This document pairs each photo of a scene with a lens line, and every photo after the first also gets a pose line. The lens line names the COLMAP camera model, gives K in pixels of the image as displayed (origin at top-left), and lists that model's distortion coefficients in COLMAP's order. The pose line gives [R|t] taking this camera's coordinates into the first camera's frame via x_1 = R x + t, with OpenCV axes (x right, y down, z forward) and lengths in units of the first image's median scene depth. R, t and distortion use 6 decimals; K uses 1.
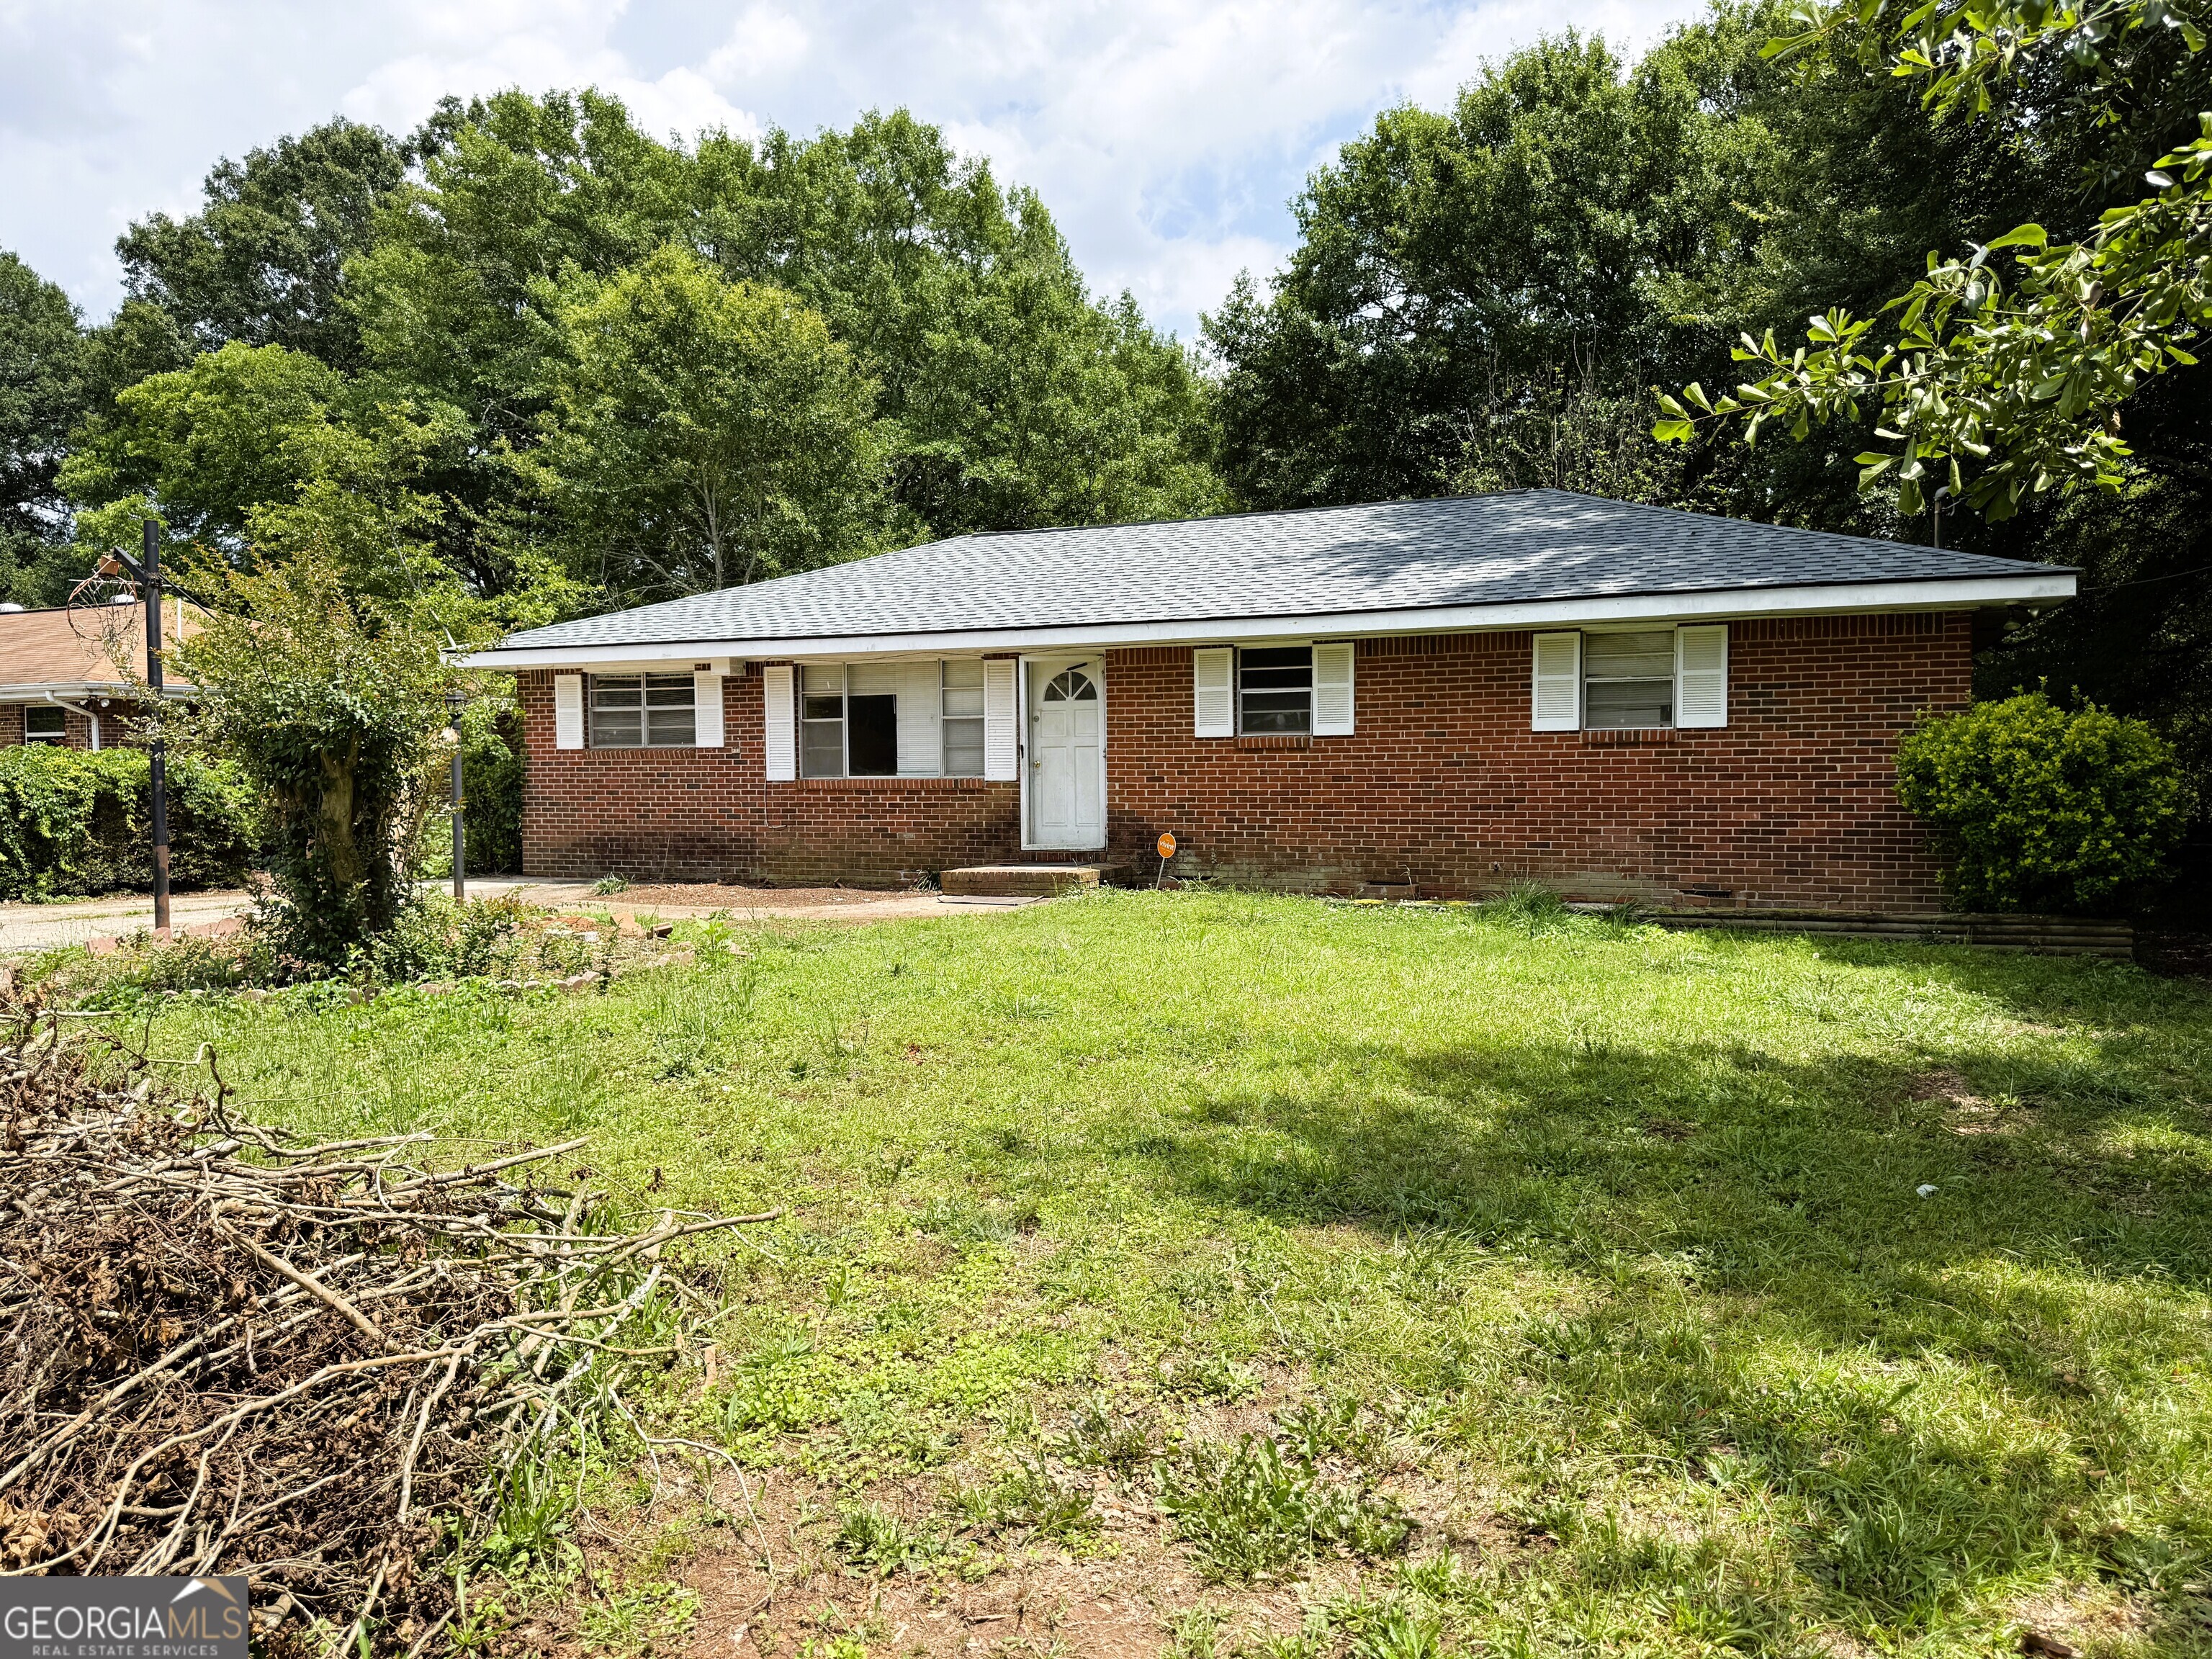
lens RADIAL K [[1549.3, 0, 1106.0], [0, 1549.3, 829.5], [0, 0, 1]] dist [0.136664, -0.227833]
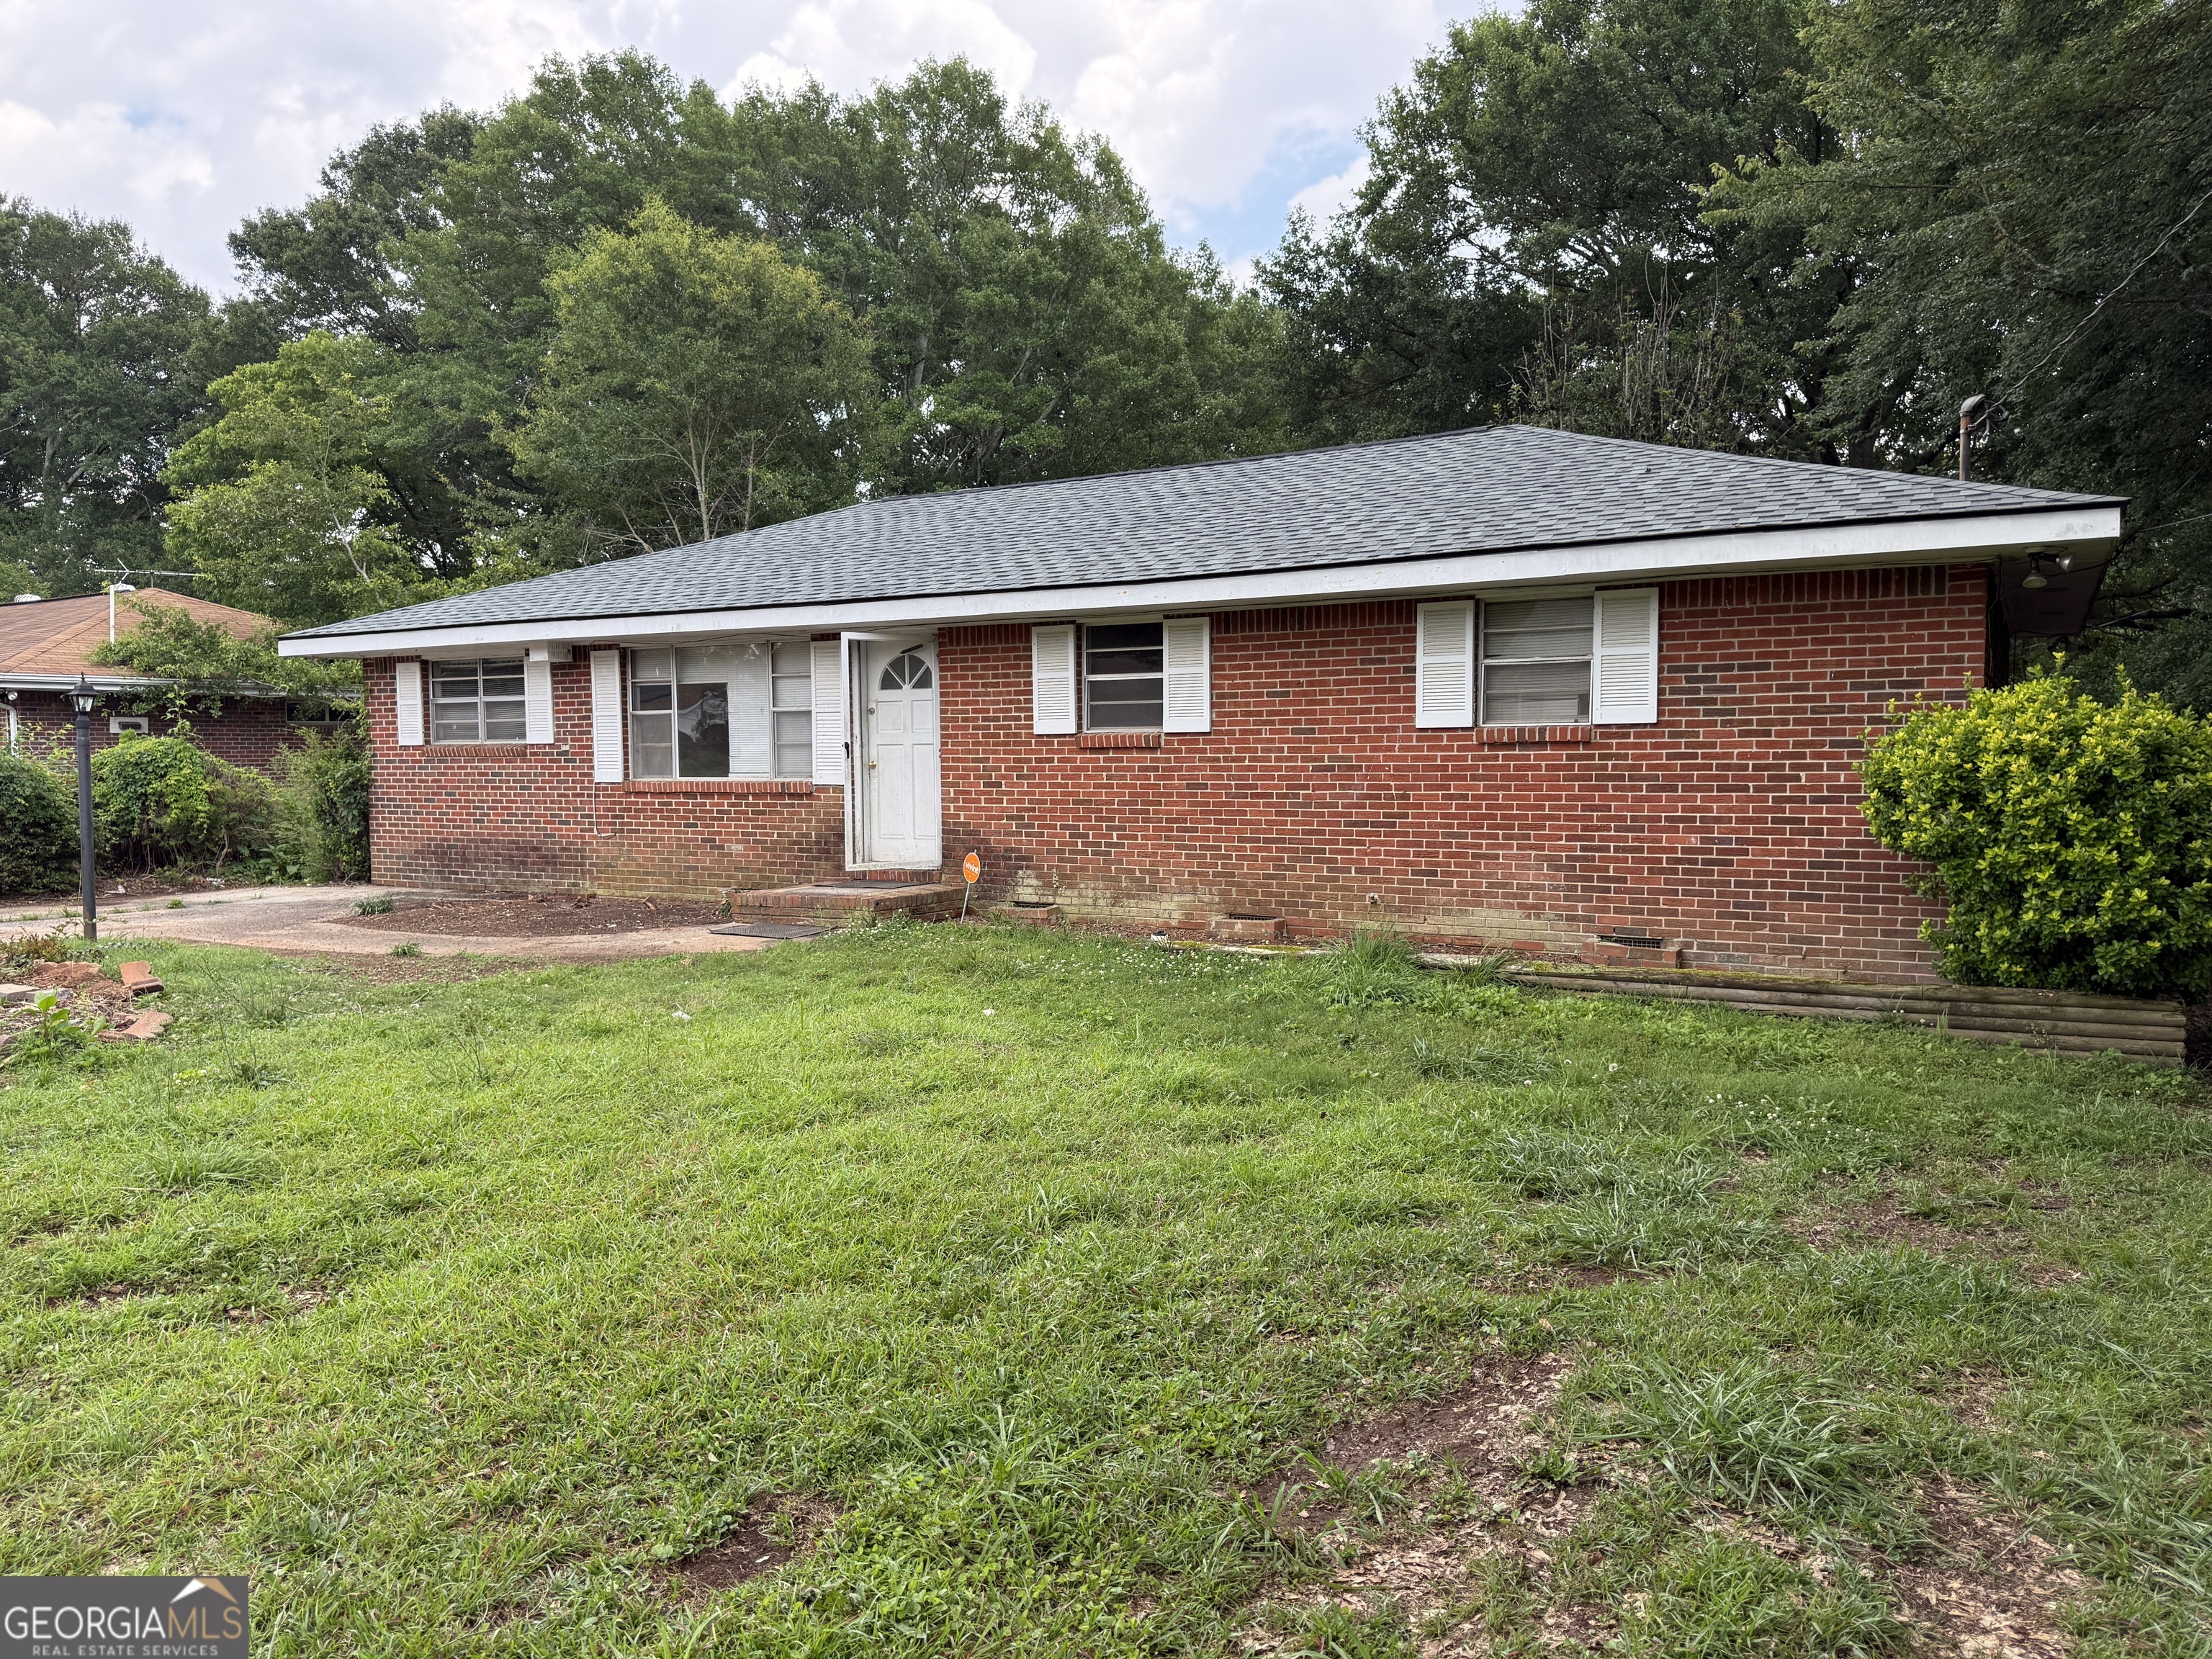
lens RADIAL K [[1549.3, 0, 1106.0], [0, 1549.3, 829.5], [0, 0, 1]] dist [0.136664, -0.227833]
pose [[0.992414, 0.006396, -0.122777, 0.187020], [-0.005113, 0.999929, 0.010761, -0.017013], [0.122837, -0.010052, 0.992376, 0.180628]]
